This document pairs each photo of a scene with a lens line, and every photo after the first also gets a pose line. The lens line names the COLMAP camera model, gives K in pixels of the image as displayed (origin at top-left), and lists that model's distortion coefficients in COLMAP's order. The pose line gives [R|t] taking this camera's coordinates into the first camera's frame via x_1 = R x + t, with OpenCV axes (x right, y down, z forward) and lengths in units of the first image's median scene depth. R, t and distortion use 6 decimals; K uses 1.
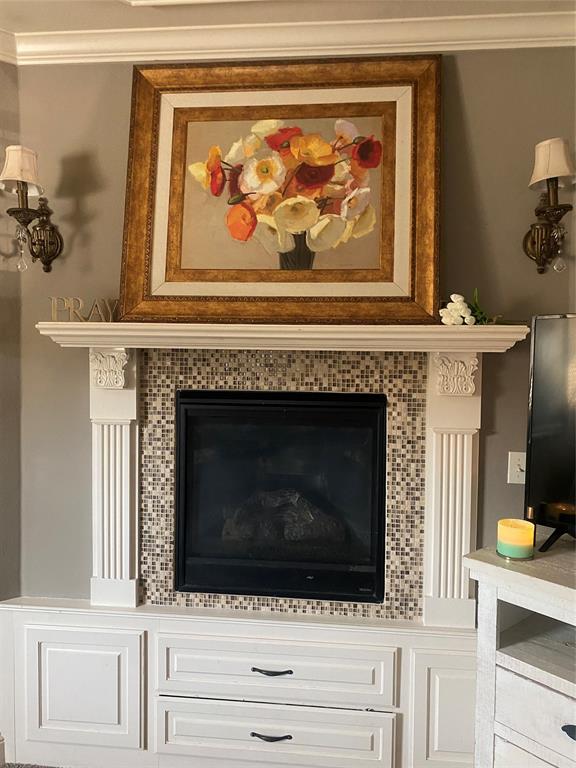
lens RADIAL K [[583.5, 0, 288.0], [0, 583.5, 384.0], [0, 0, 1]] dist [0.008839, 0.000562]
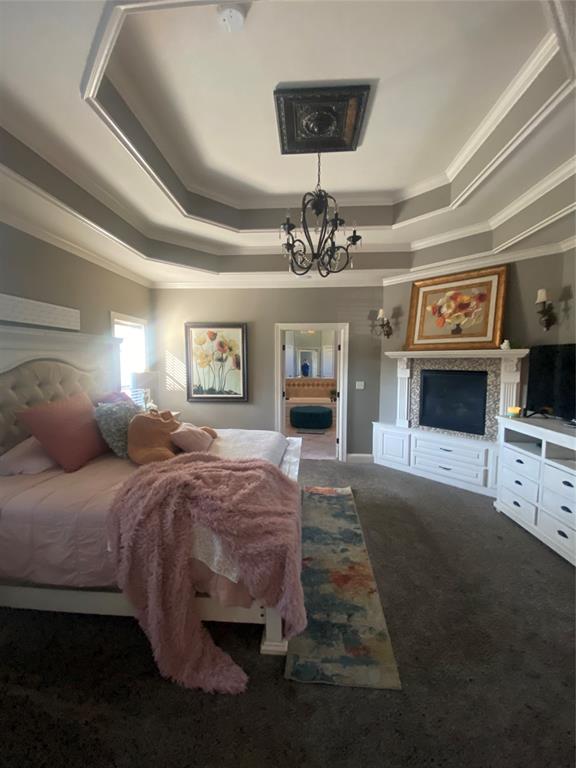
lens RADIAL K [[310.7, 0, 286.8], [0, 310.7, 384.8], [0, 0, 1]] dist [0.029232, -0.030255]
pose [[0.735421, 0.041261, -0.676353, 0.528574], [-0.022157, 0.999075, 0.036856, 0.054896], [0.677248, -0.012119, 0.735655, -1.027633]]
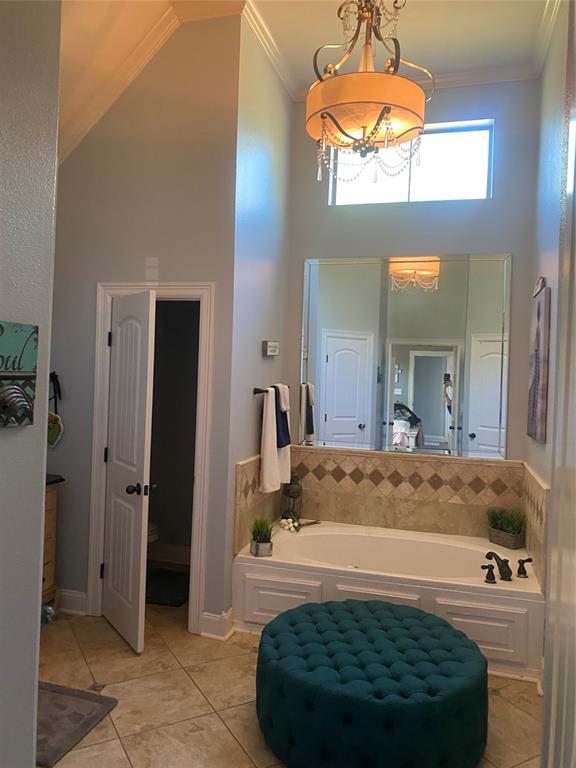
lens RADIAL K [[588.1, 0, 277.4], [0, 588.1, 373.0], [0, 0, 1]] dist [-0.000313, -0.001758]
pose [[0.567781, 0.009403, -0.823126, -0.754883], [-0.065682, 0.997264, -0.033914, -0.066114], [0.820555, 0.073321, 0.566845, 0.873821]]
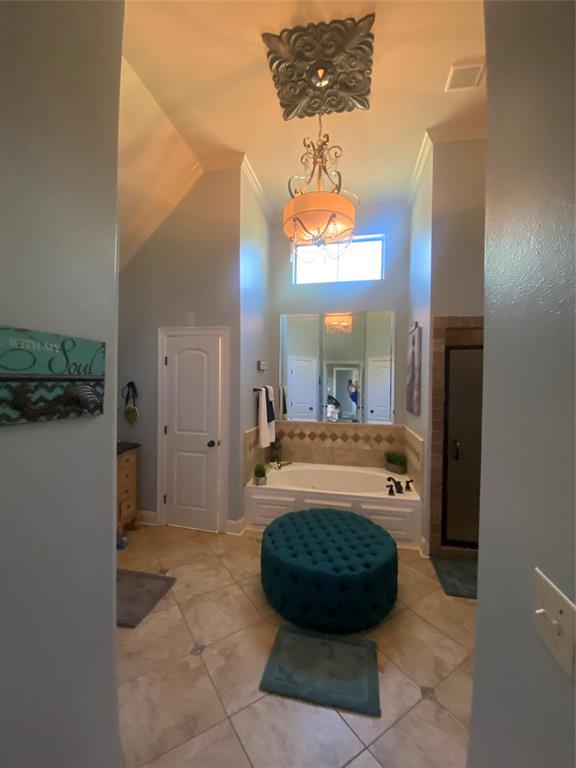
lens RADIAL K [[310.7, 0, 286.8], [0, 310.7, 384.8], [0, 0, 1]] dist [0.029232, -0.030255]
pose [[0.631767, 0.004846, -0.775143, -0.890134], [-0.040342, 0.998831, -0.026636, -0.057339], [0.774107, 0.048099, 0.631224, 0.935057]]
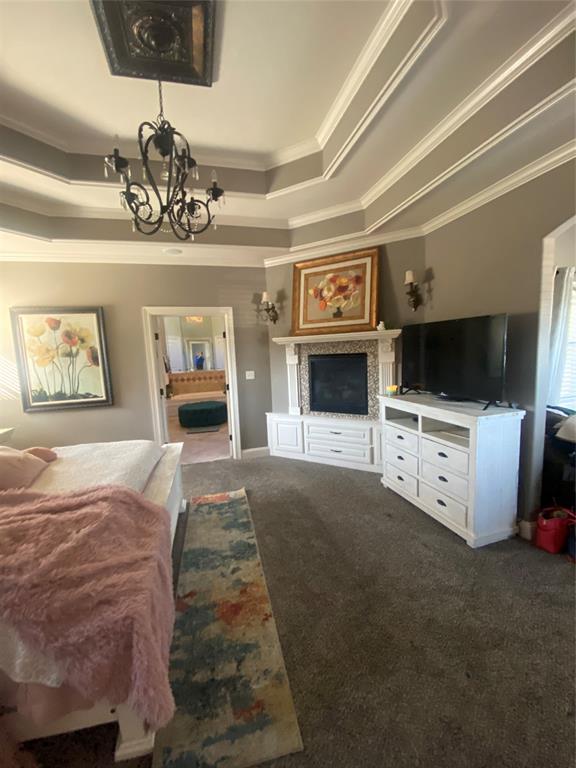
lens RADIAL K [[310.7, 0, 286.8], [0, 310.7, 384.8], [0, 0, 1]] dist [0.029232, -0.030255]
pose [[0.911871, -0.008028, -0.410399, 0.479549], [0.038399, 0.997093, 0.065815, 0.066364], [0.408678, -0.075774, 0.909528, -0.812430]]
